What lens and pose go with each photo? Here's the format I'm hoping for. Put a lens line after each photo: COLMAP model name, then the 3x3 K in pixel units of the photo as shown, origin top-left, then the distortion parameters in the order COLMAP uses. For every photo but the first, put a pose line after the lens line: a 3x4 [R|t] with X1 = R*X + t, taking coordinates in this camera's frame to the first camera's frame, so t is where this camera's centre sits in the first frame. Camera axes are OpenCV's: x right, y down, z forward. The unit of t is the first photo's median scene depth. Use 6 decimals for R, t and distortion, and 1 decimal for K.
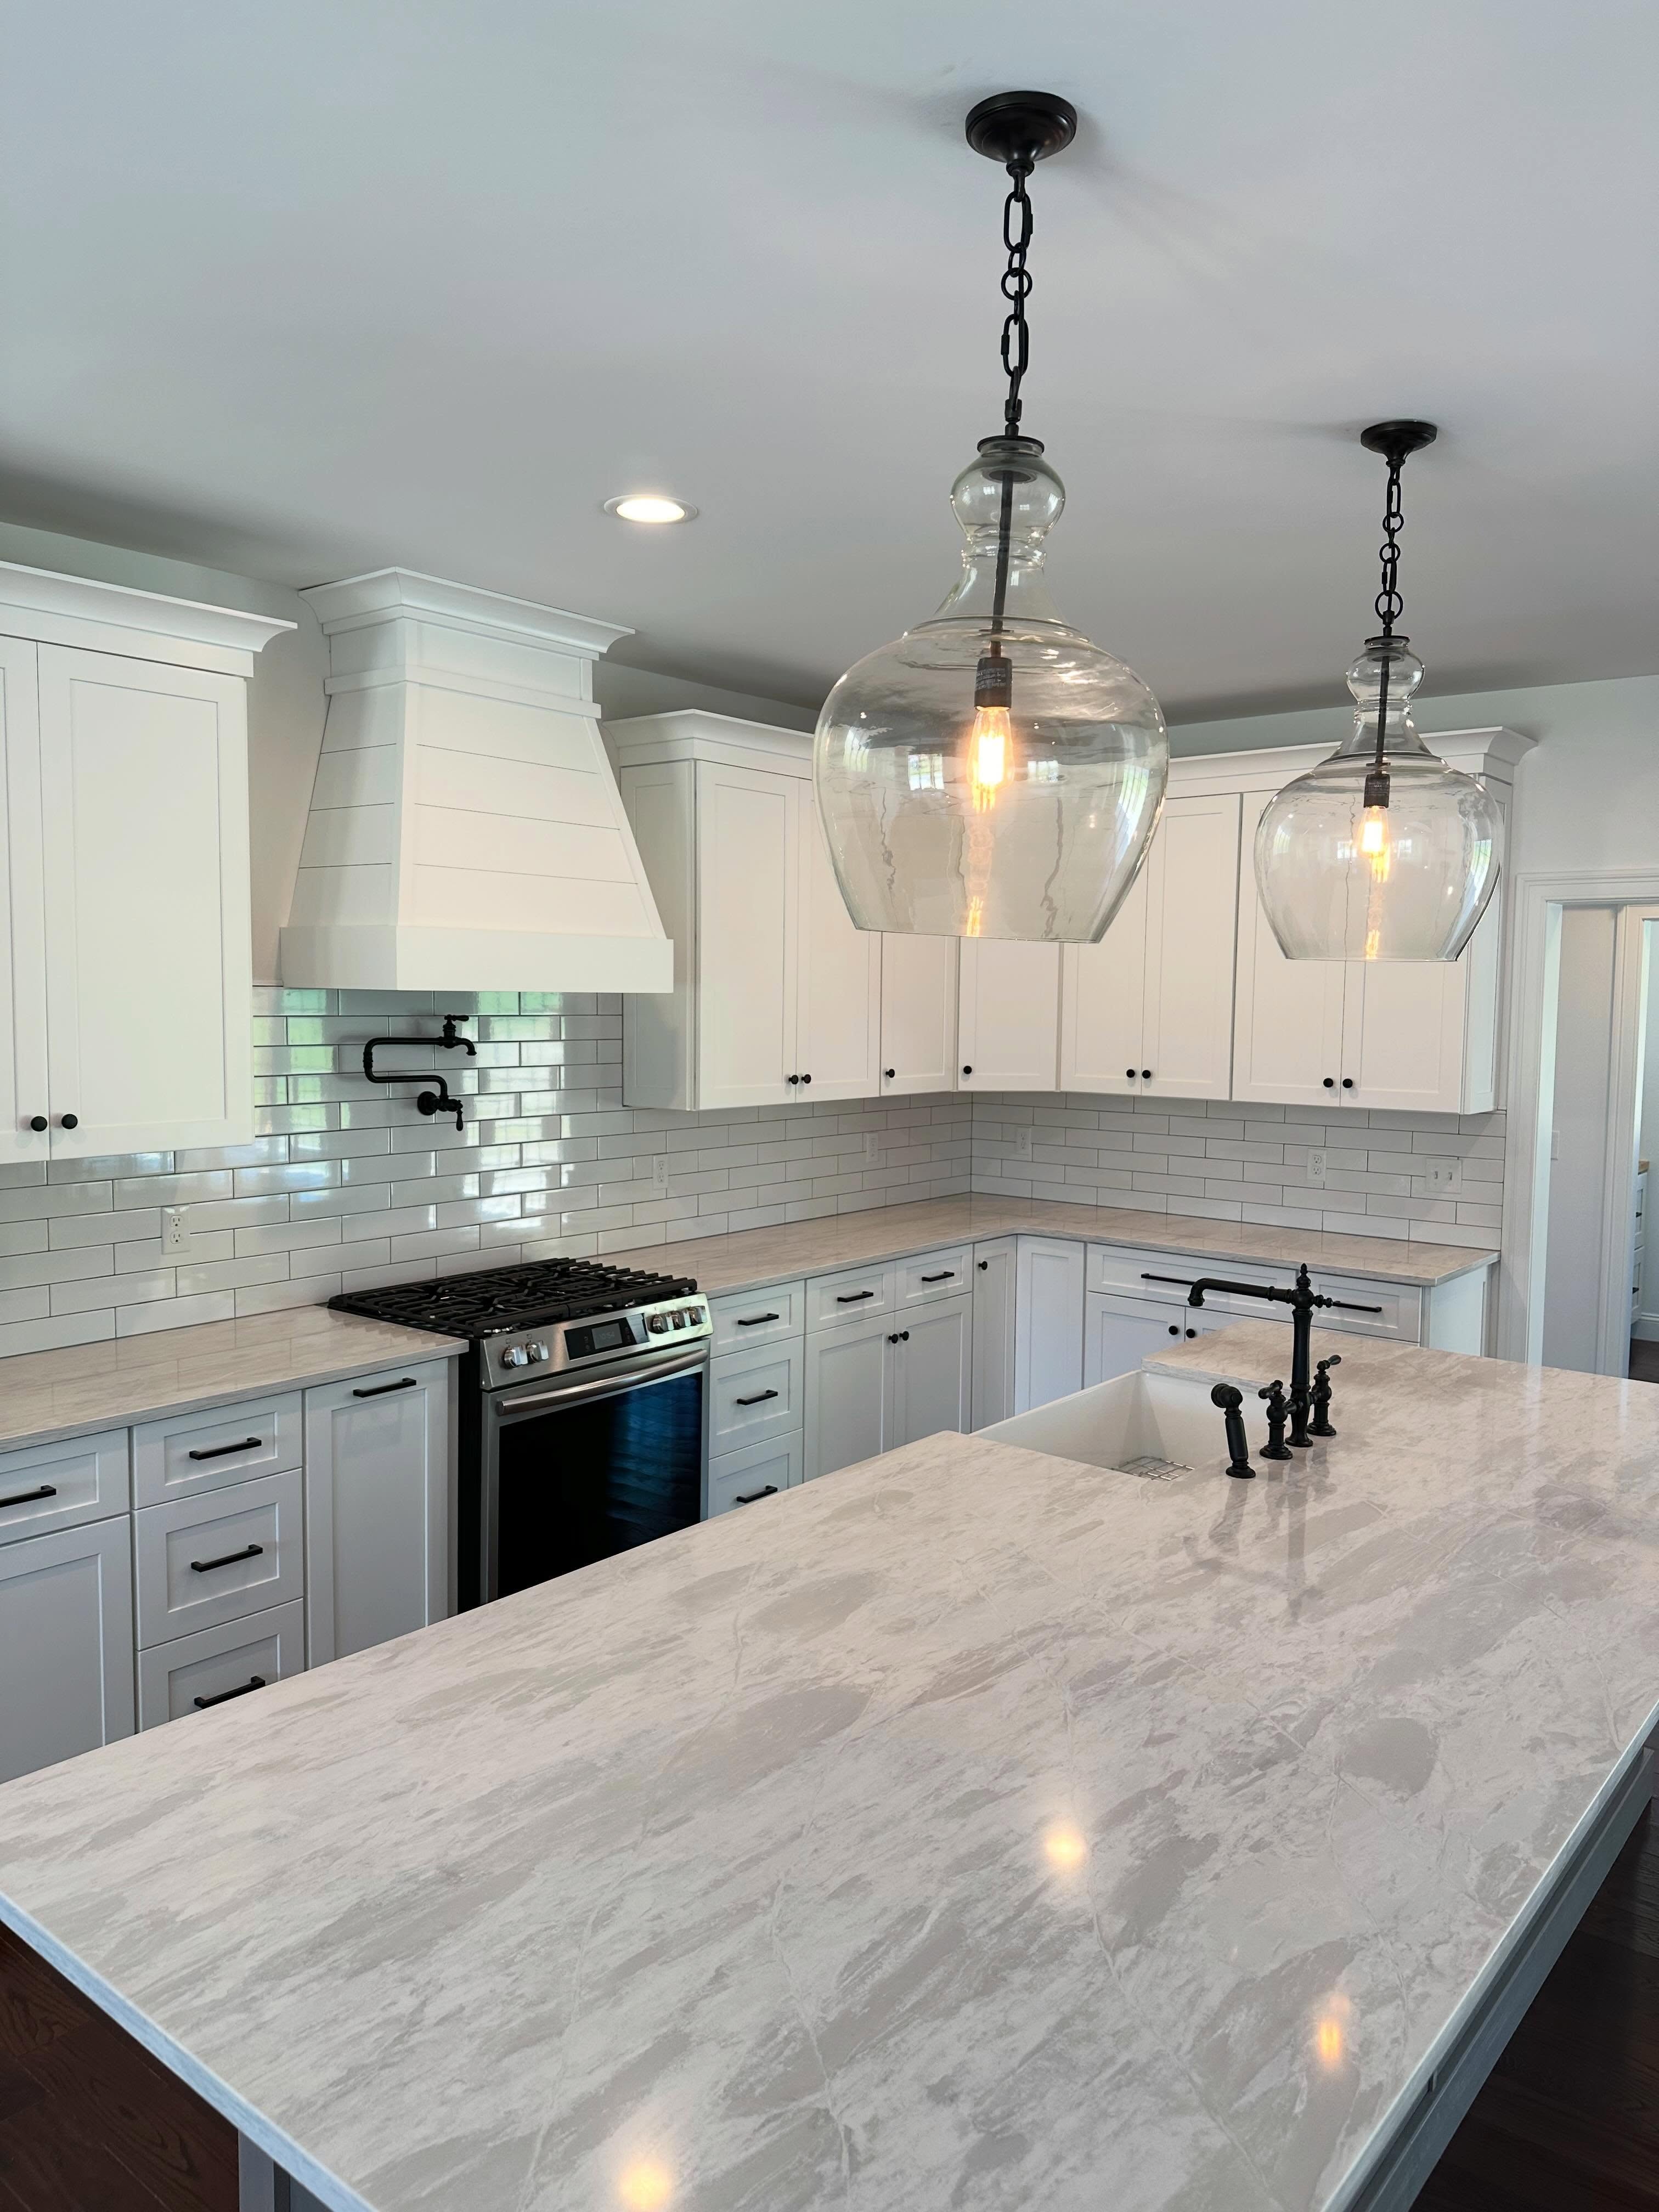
lens RADIAL K [[1545.5, 0, 829.5], [0, 1545.5, 1106.0], [0, 0, 1]] dist [0.056416, -0.000709]
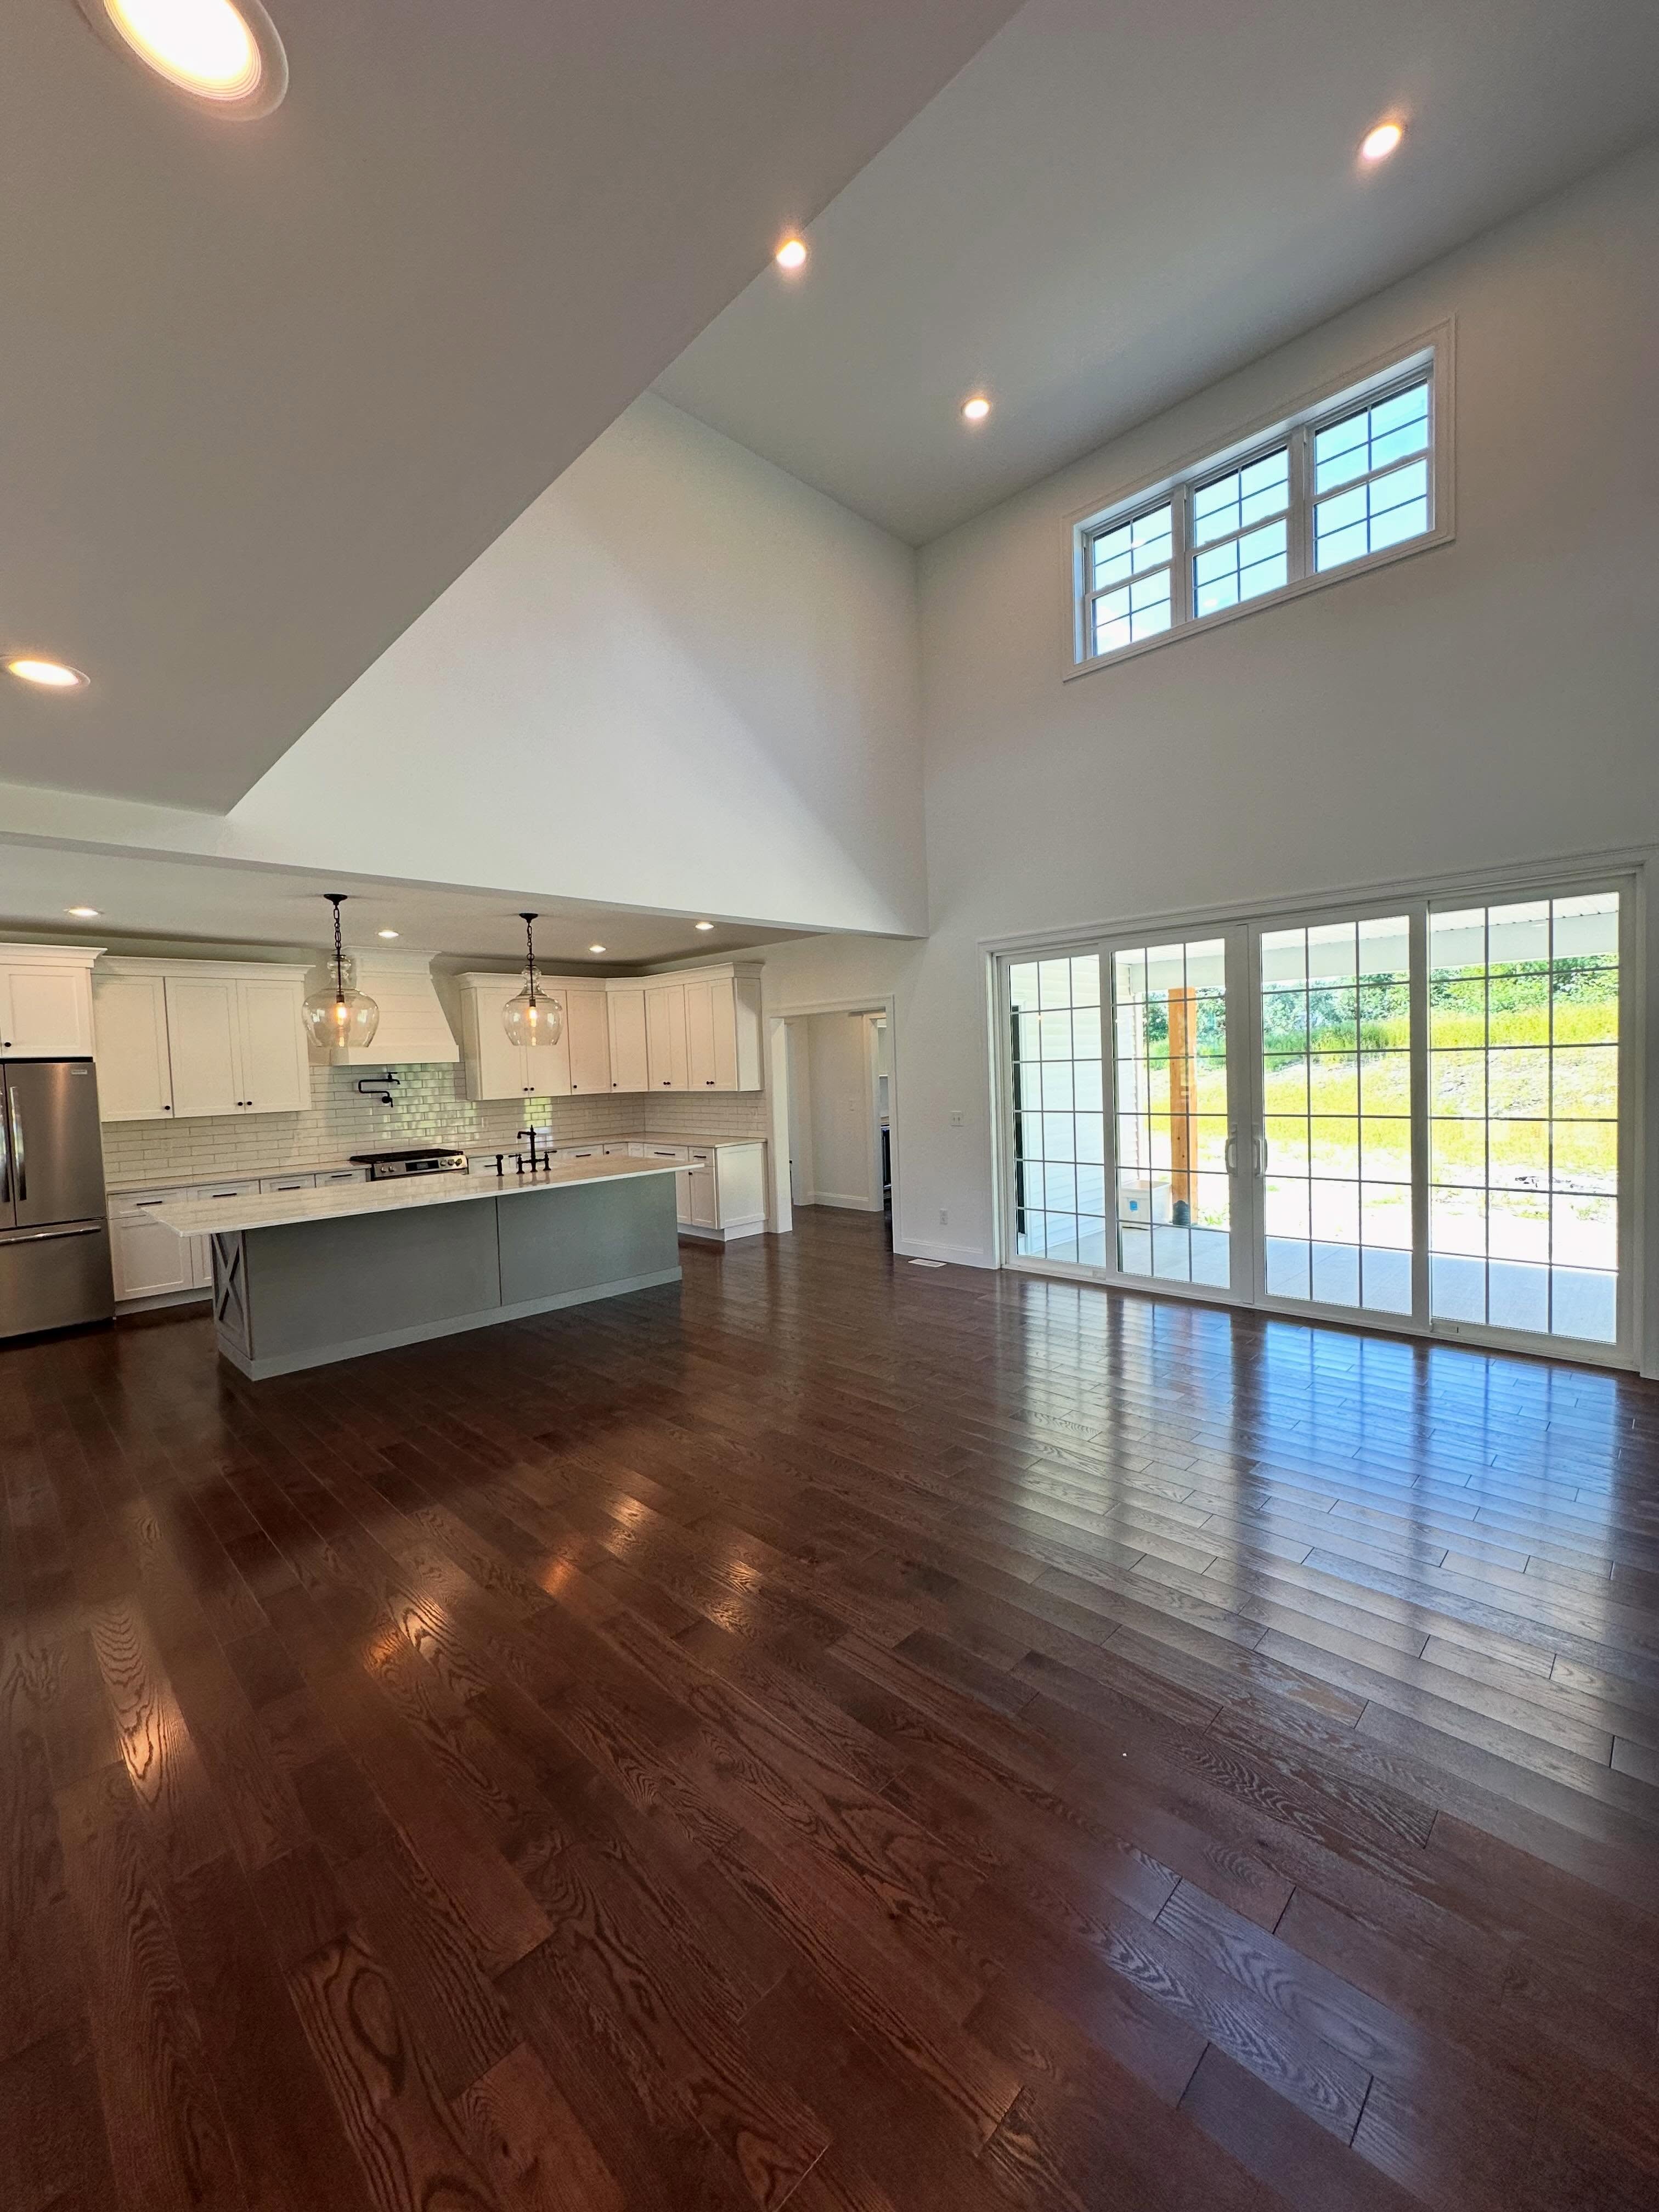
lens RADIAL K [[895.6, 0, 829.5], [0, 895.6, 1106.0], [0, 0, 1]] dist [-0.002668, -0.000165]
pose [[0.993085, -0.041237, -0.109919, 0.850996], [0.038469, 0.998890, -0.027186, 0.095691], [0.110918, 0.022770, 0.993569, -0.740632]]
